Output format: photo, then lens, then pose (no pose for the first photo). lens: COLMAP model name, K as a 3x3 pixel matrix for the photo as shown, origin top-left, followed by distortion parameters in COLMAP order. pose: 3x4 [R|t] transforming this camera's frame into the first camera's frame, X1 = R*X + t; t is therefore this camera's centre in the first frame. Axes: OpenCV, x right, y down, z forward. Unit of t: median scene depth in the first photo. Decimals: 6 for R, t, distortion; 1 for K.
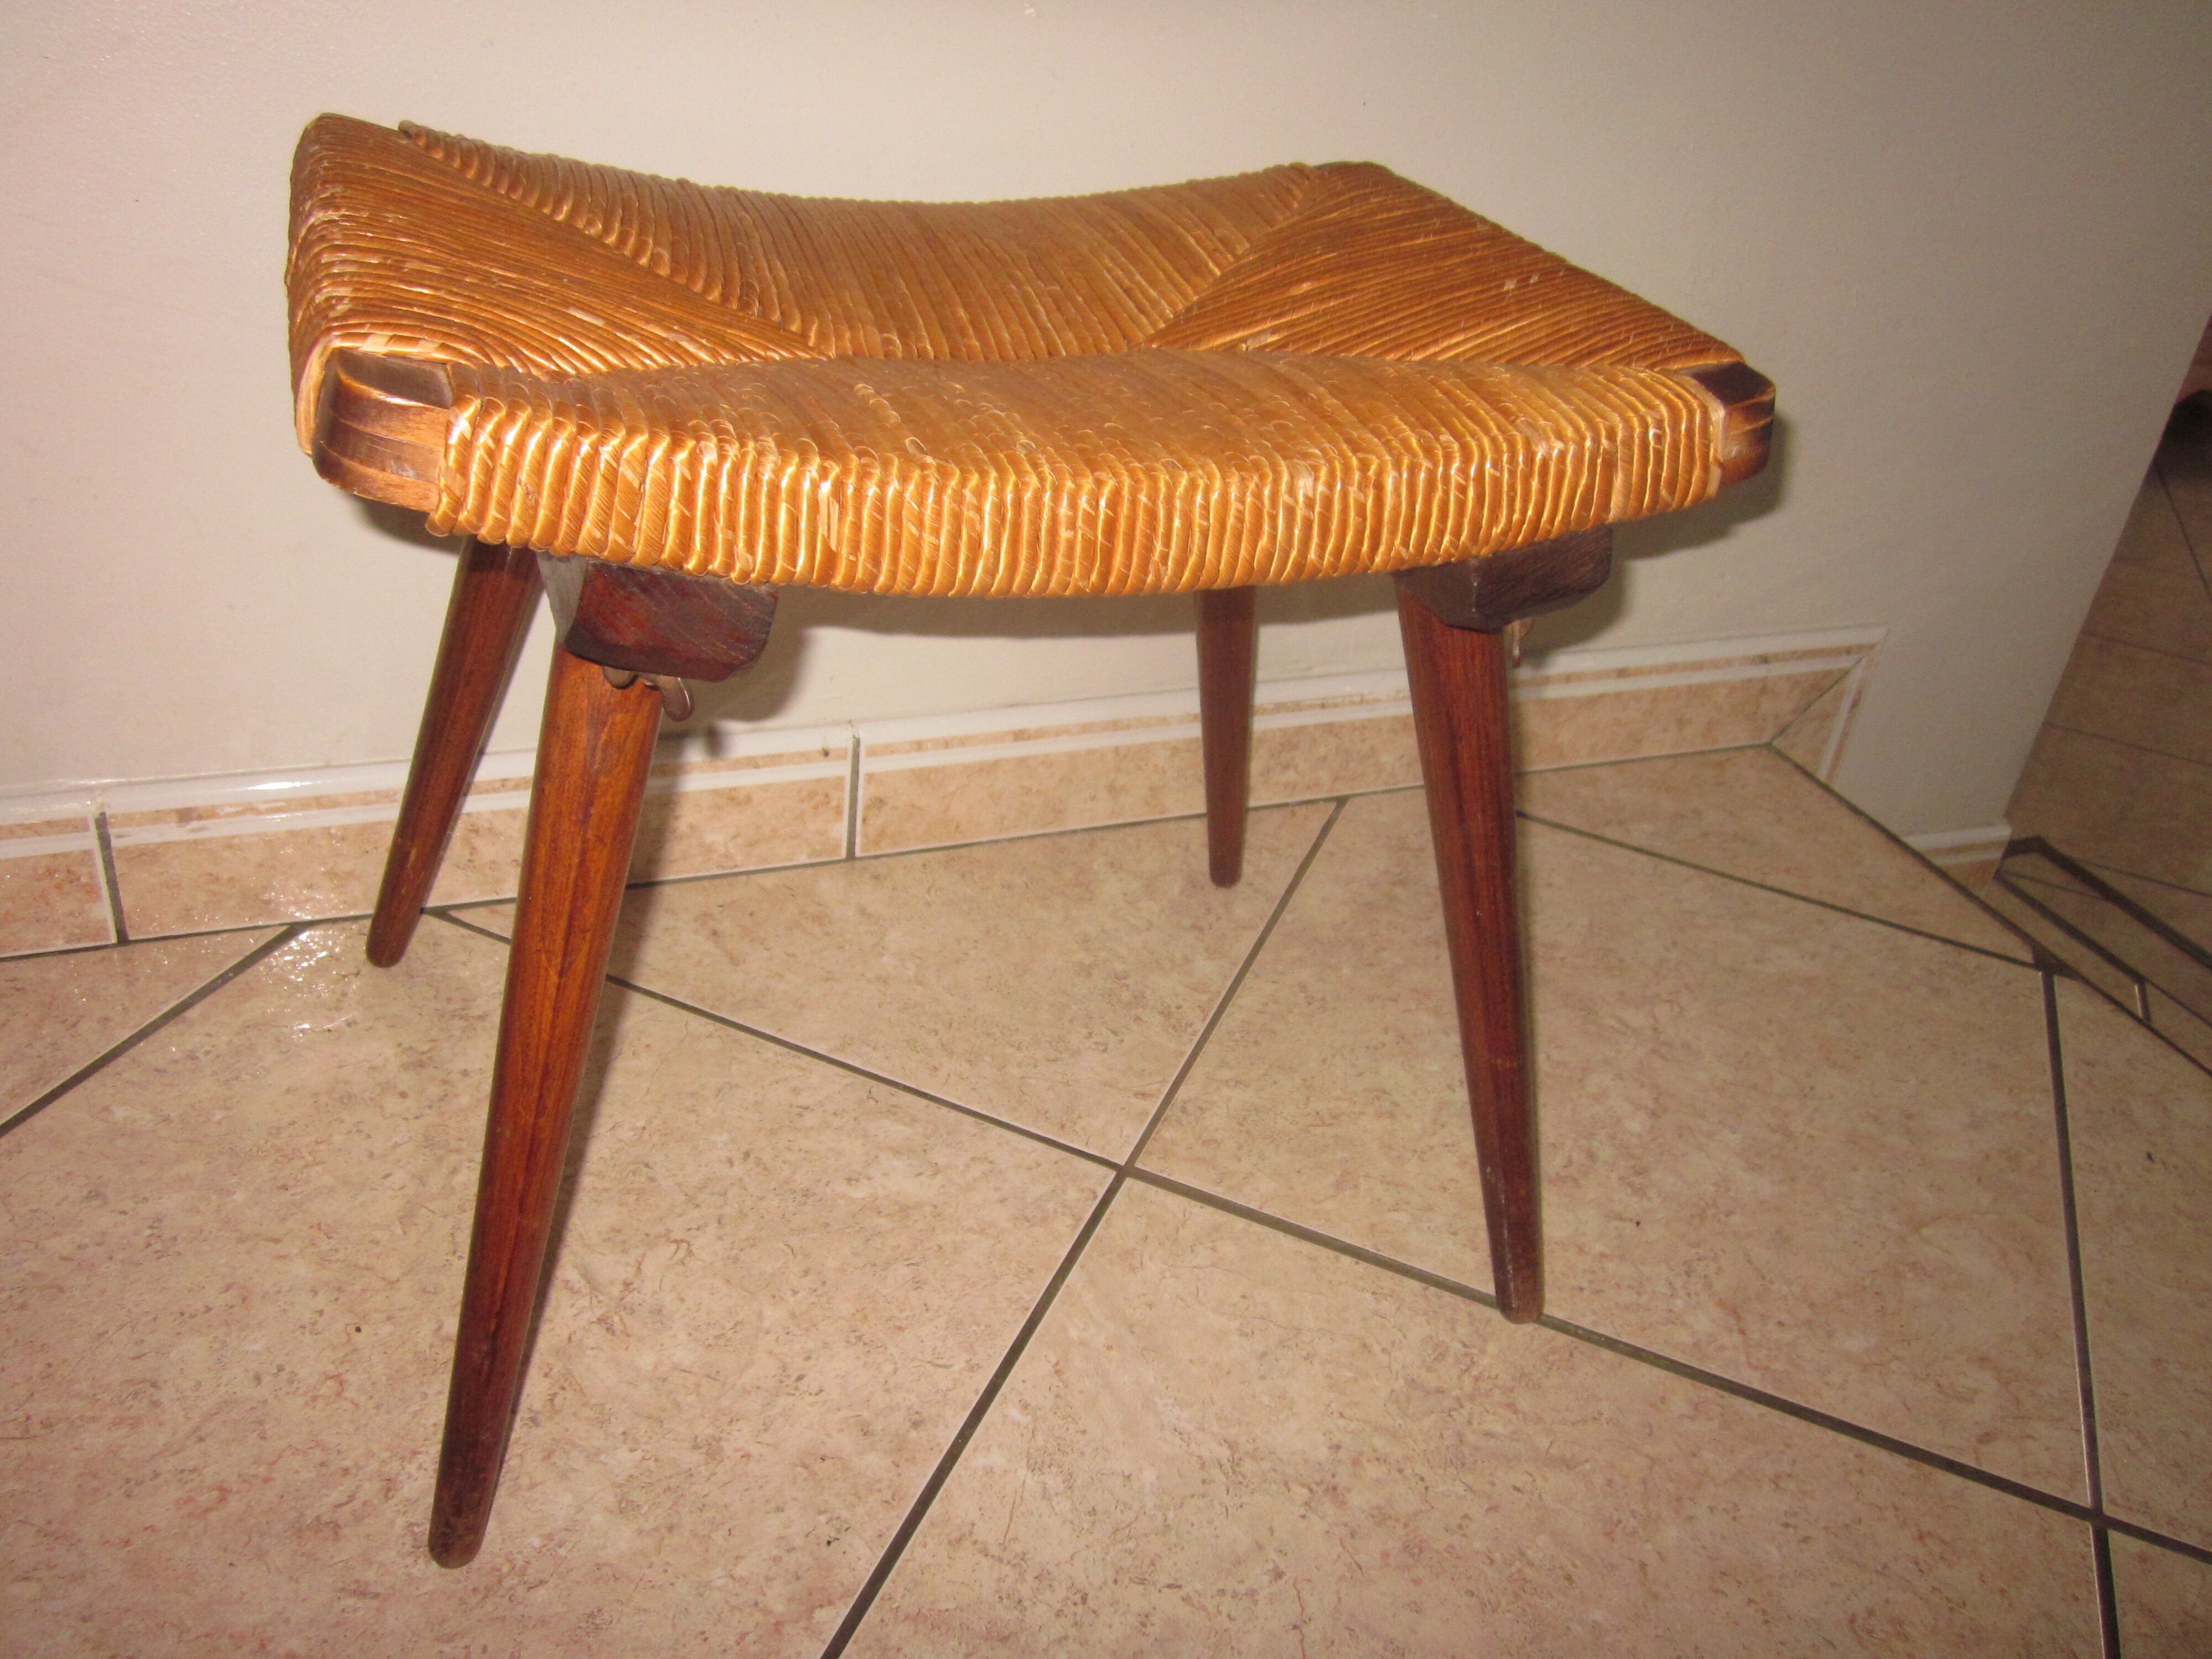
lens RADIAL K [[1828.3, 0, 1107.5], [0, 1828.3, 836.2], [0, 0, 1]] dist [-0.042825, 0.016832]
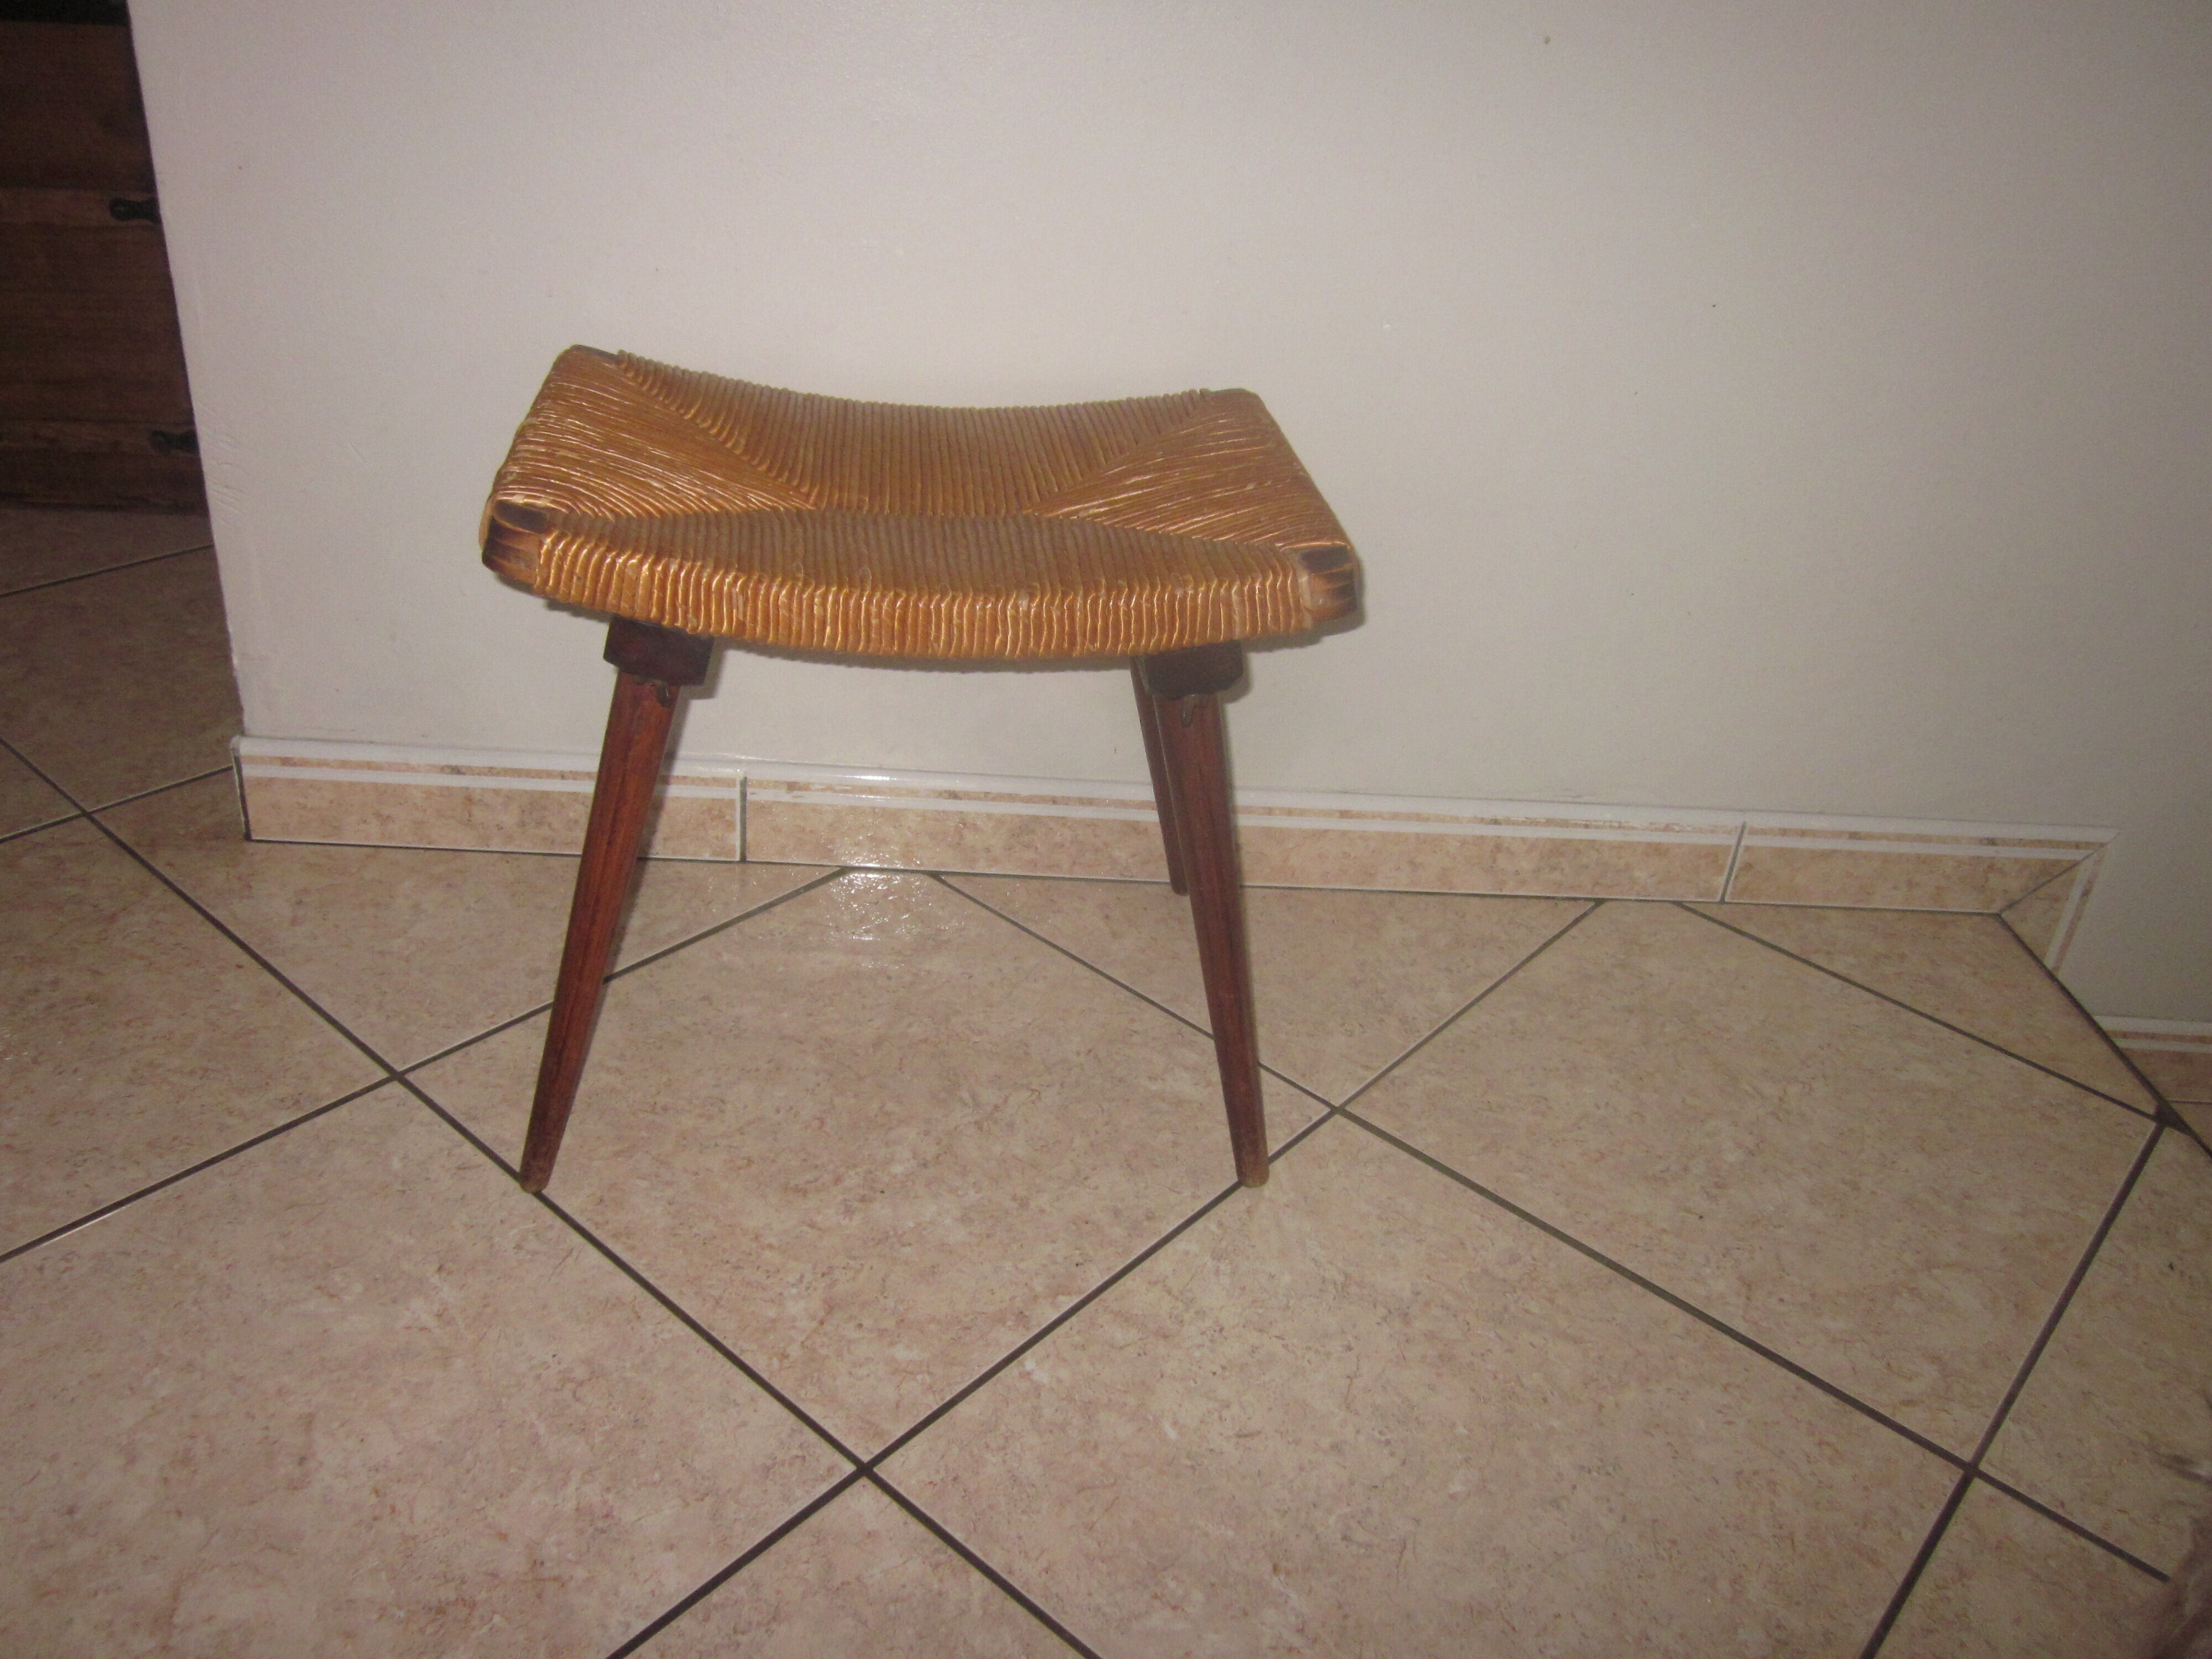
lens RADIAL K [[1828.3, 0, 1114.9], [0, 1828.3, 835.7], [0, 0, 1]] dist [-0.042825, 0.016832]
pose [[0.947644, 0.135891, -0.288970, 0.249725], [-0.153693, 0.987320, -0.039723, 0.056297], [0.279908, 0.082056, 0.956514, -0.492110]]
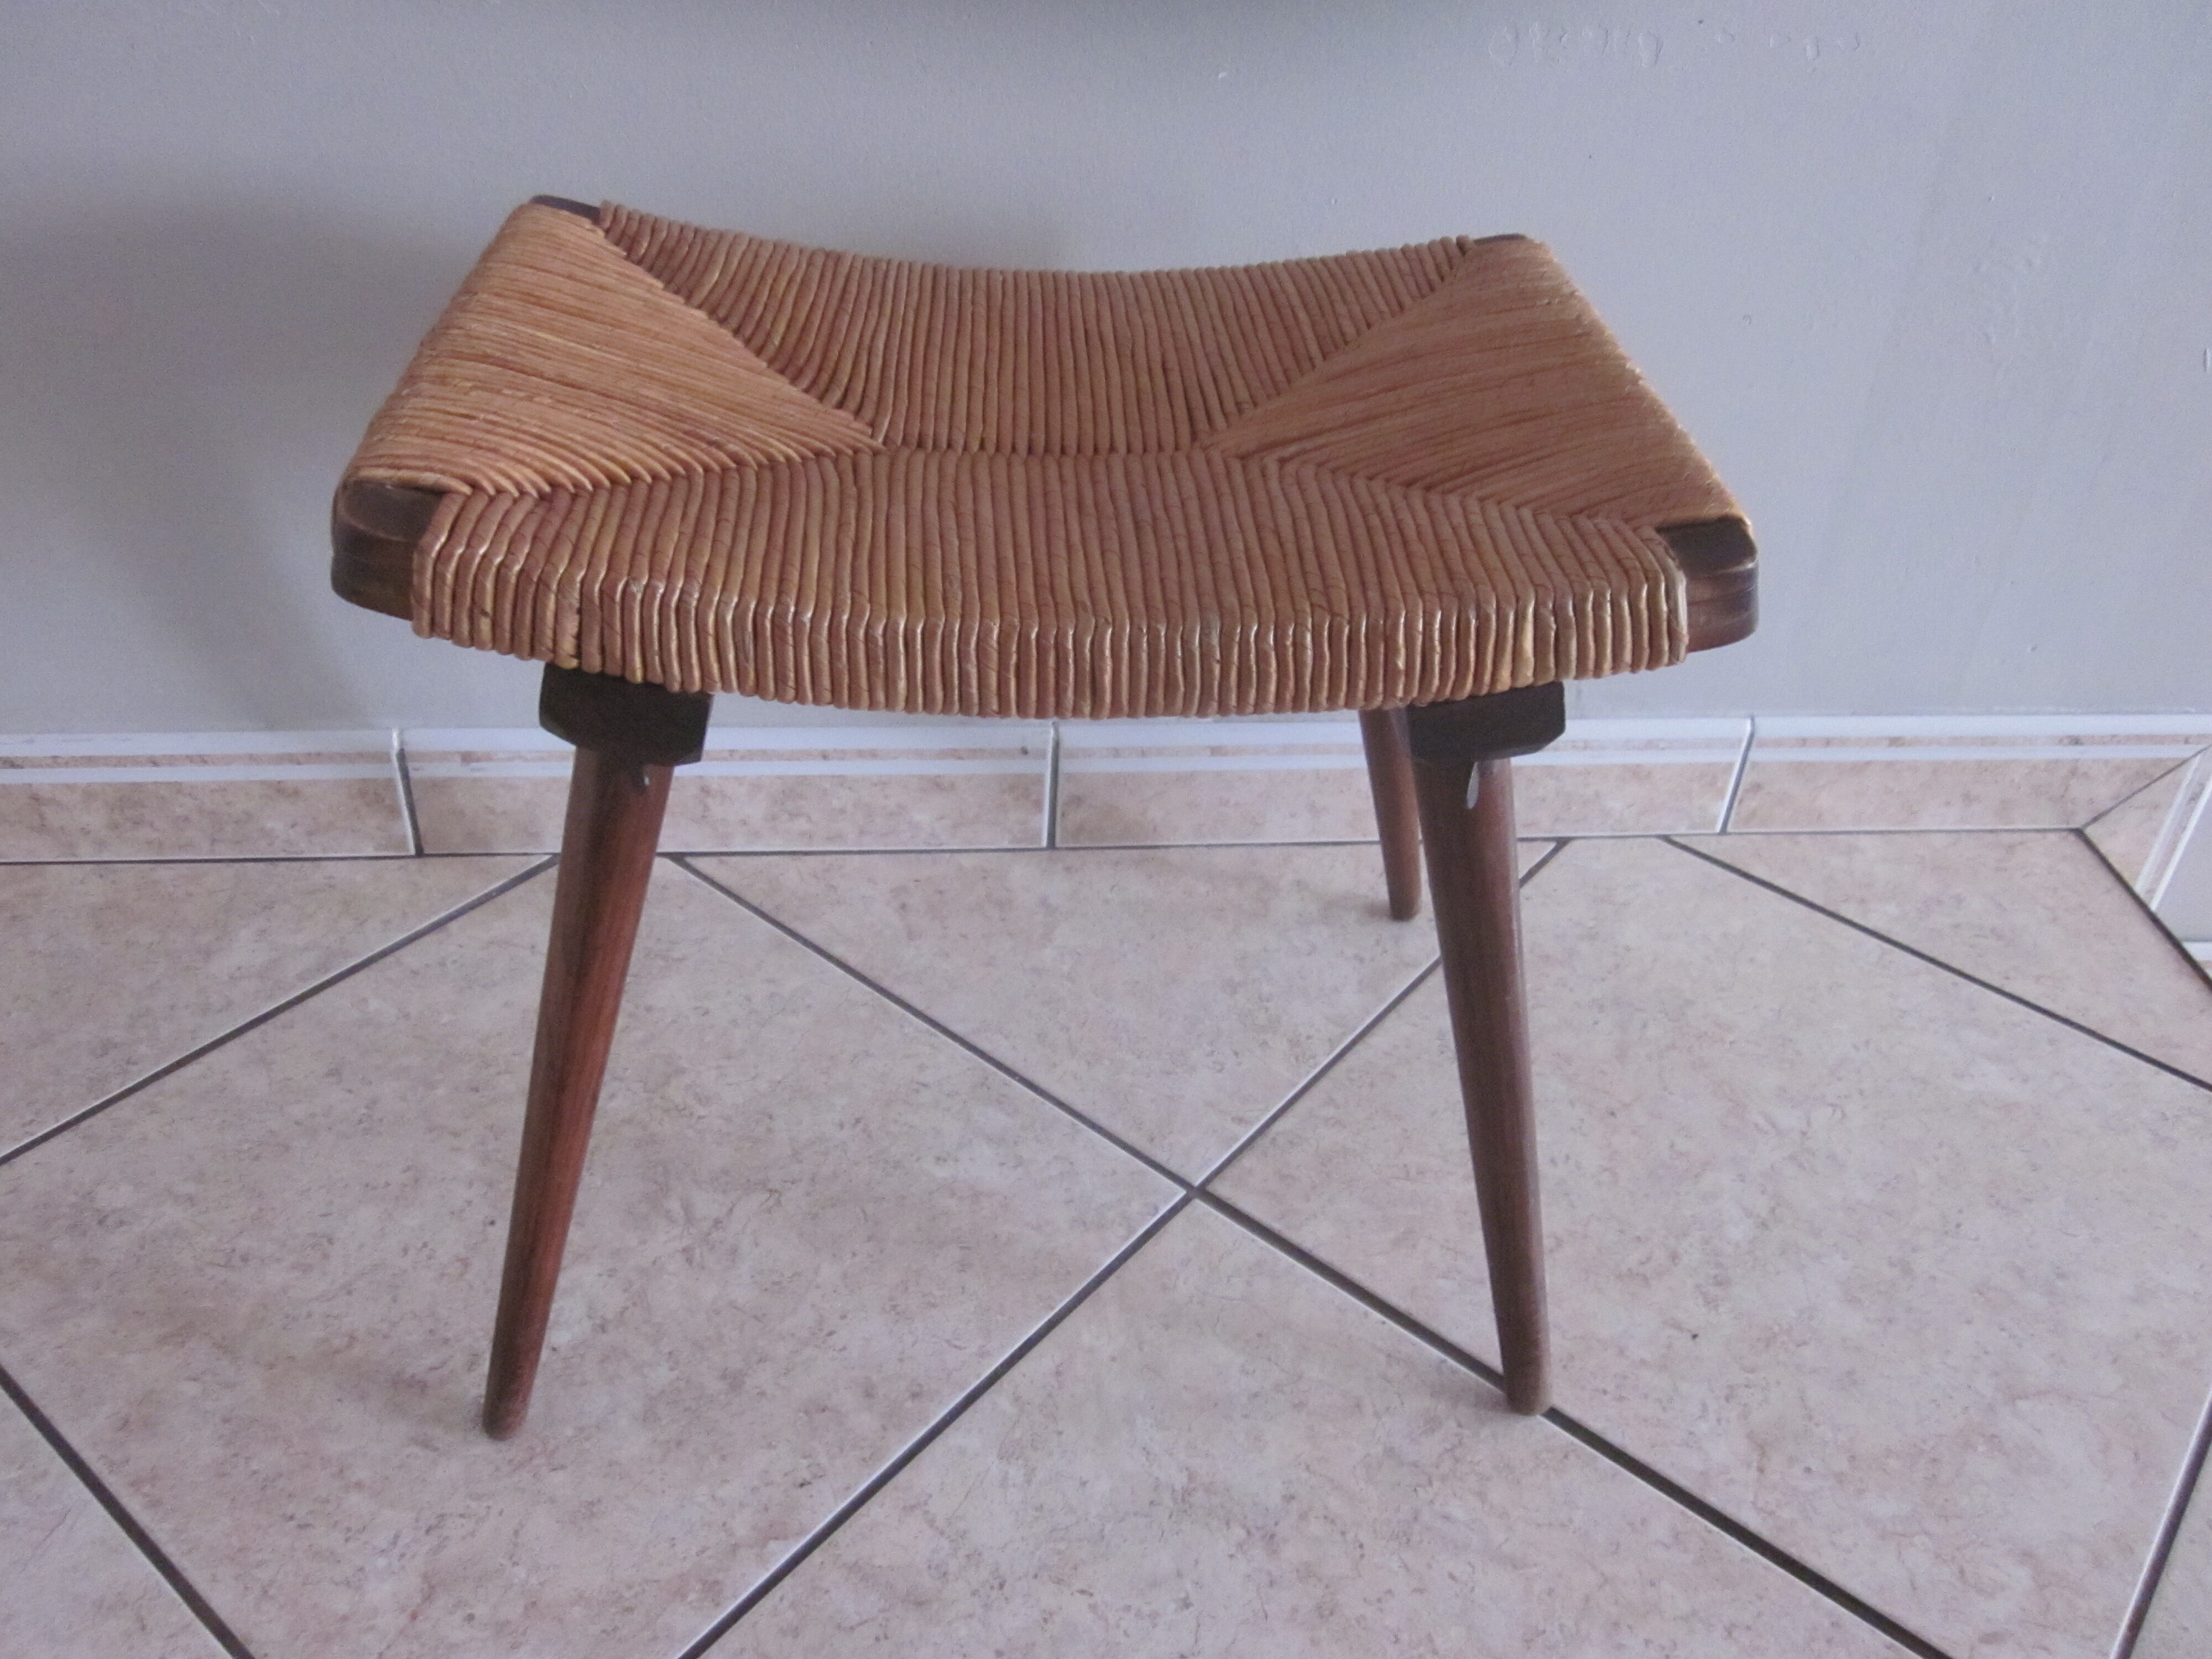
lens RADIAL K [[1828.3, 0, 1109.4], [0, 1828.3, 836.6], [0, 0, 1]] dist [-0.042825, 0.016832]
pose [[0.952405, 0.124440, -0.278281, 0.249337], [-0.107606, 0.991358, 0.075032, -0.103322], [0.285213, -0.041516, 0.957565, -0.022730]]
